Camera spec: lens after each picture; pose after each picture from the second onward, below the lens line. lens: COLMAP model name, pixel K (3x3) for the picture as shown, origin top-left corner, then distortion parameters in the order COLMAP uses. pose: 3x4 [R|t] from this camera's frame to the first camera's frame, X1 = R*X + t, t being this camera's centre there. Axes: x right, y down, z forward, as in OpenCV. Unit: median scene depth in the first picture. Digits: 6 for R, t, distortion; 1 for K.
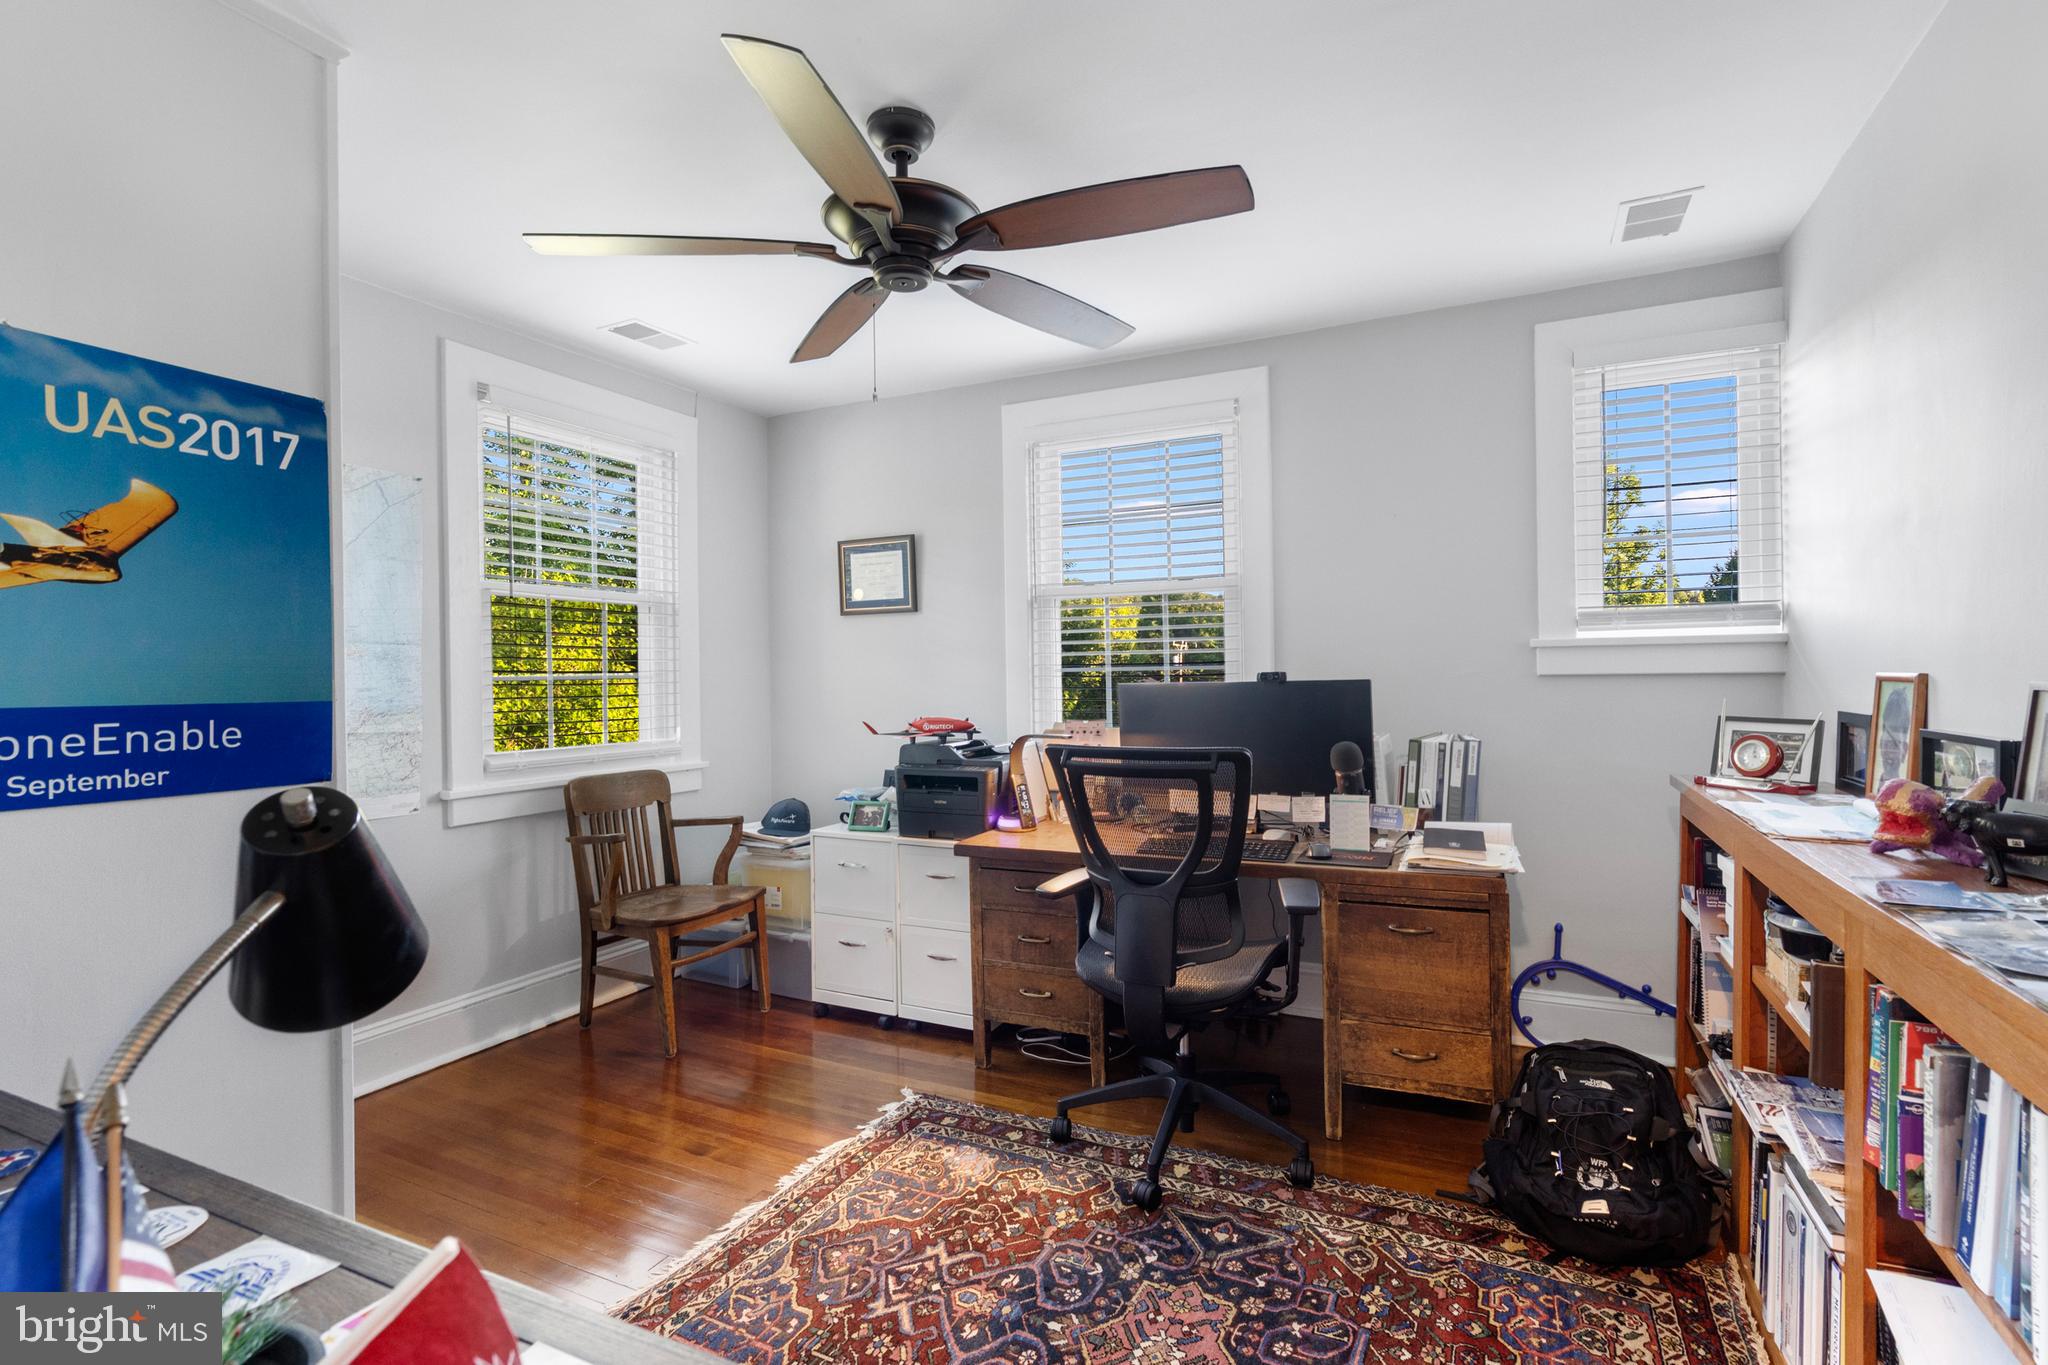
lens RADIAL K [[956.8, 0, 1023.5], [0, 956.8, 687.1], [0, 0, 1]] dist [0.018893, -0.000496]
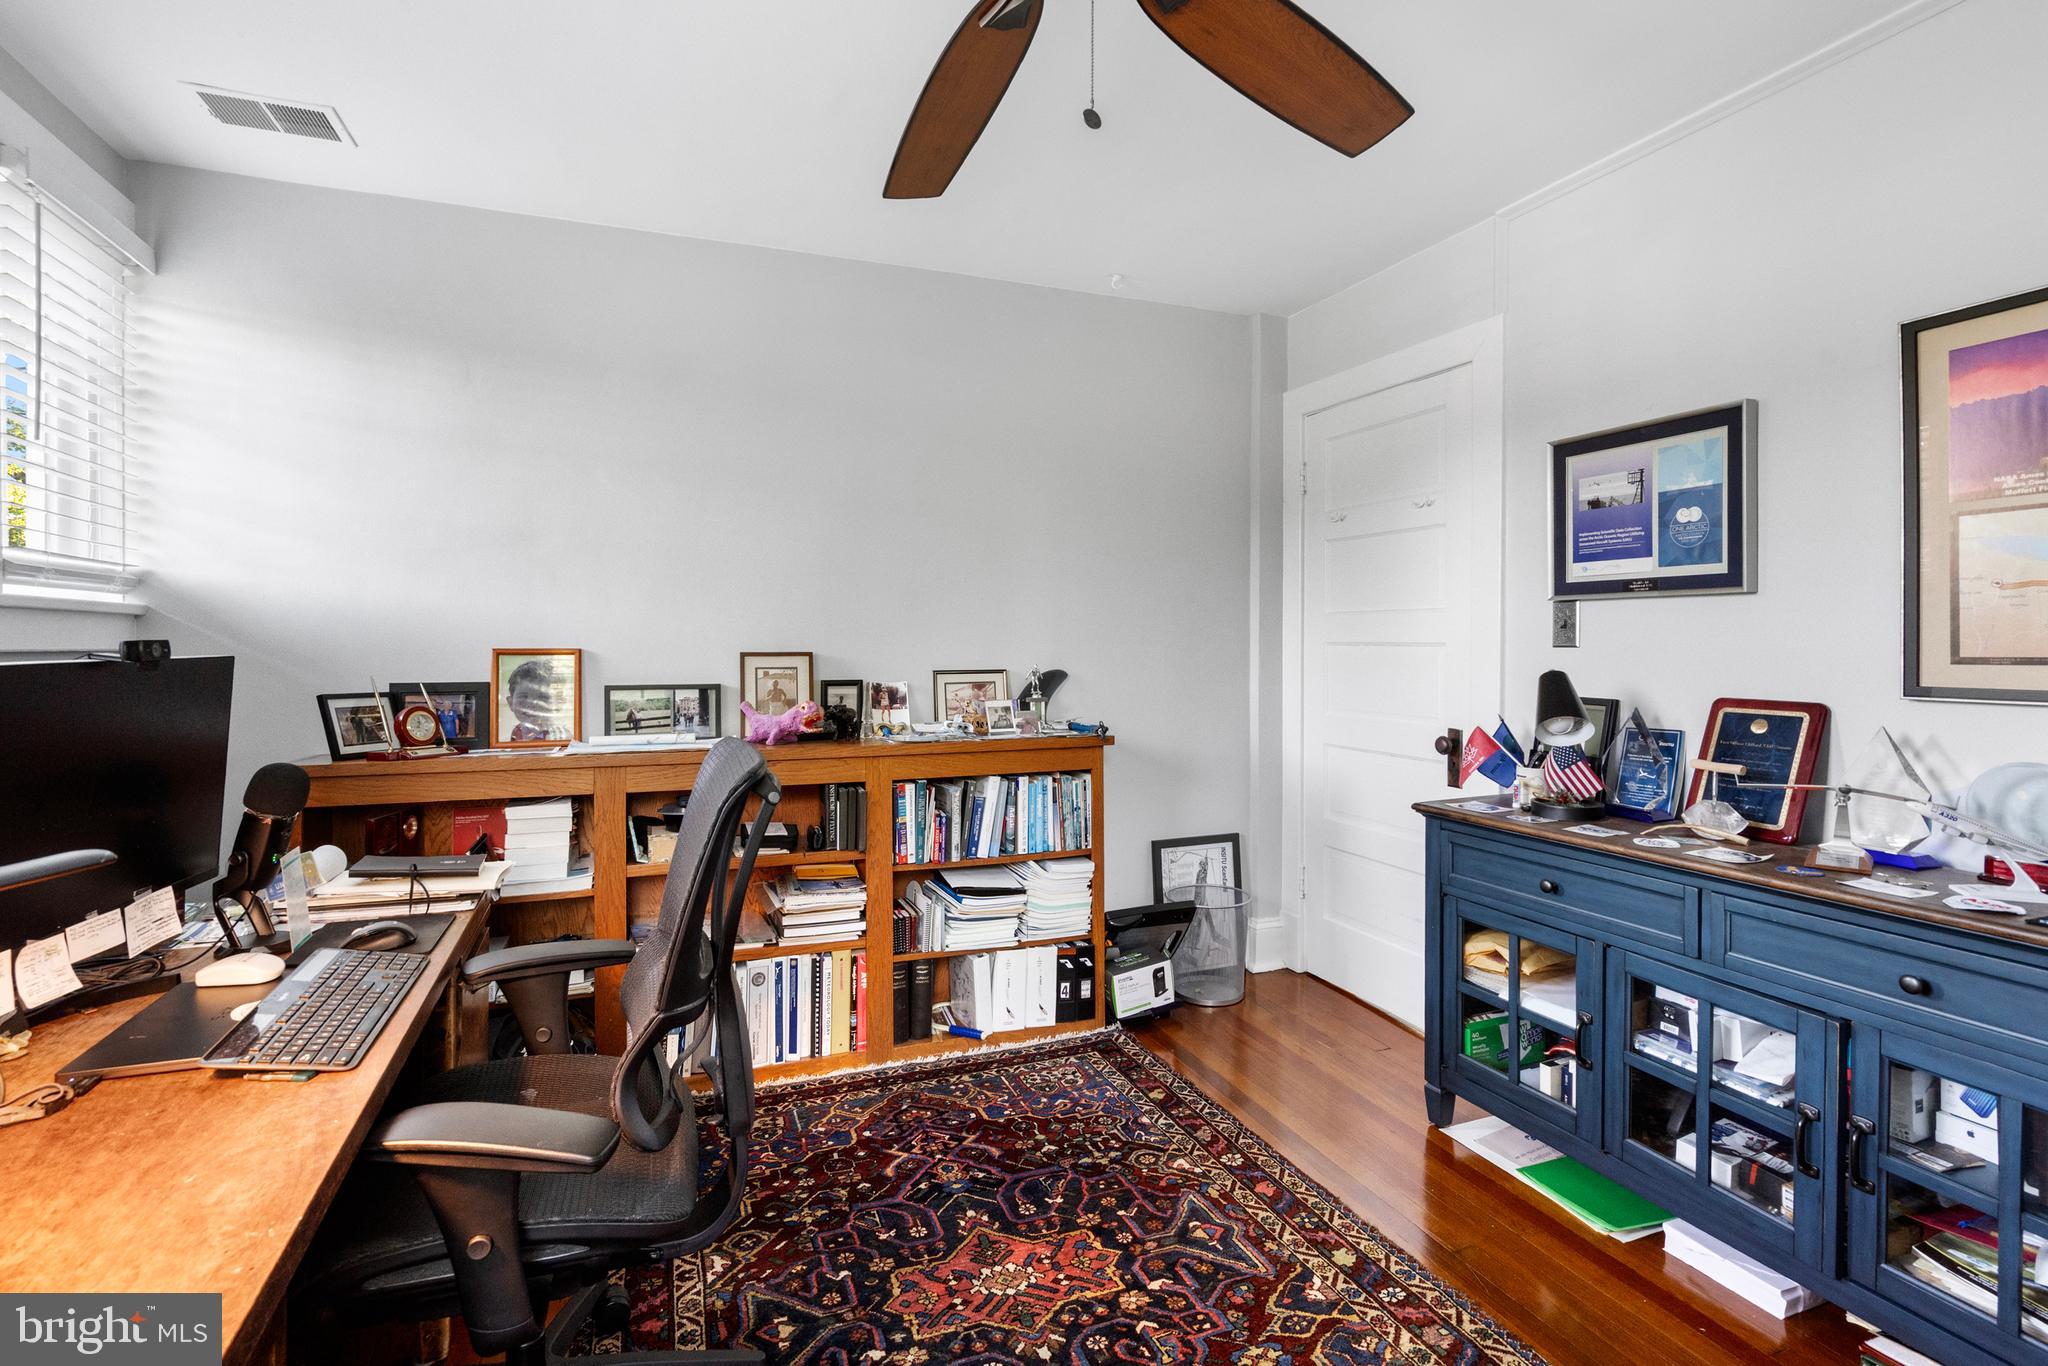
lens RADIAL K [[956.8, 0, 1020.4], [0, 956.8, 668.1], [0, 0, 1]] dist [0.018893, -0.000496]
pose [[-0.734364, -0.003758, 0.678745, -0.524451], [0.018147, 0.999519, 0.025167, -0.007992], [-0.678513, 0.030799, -0.733942, 1.536217]]
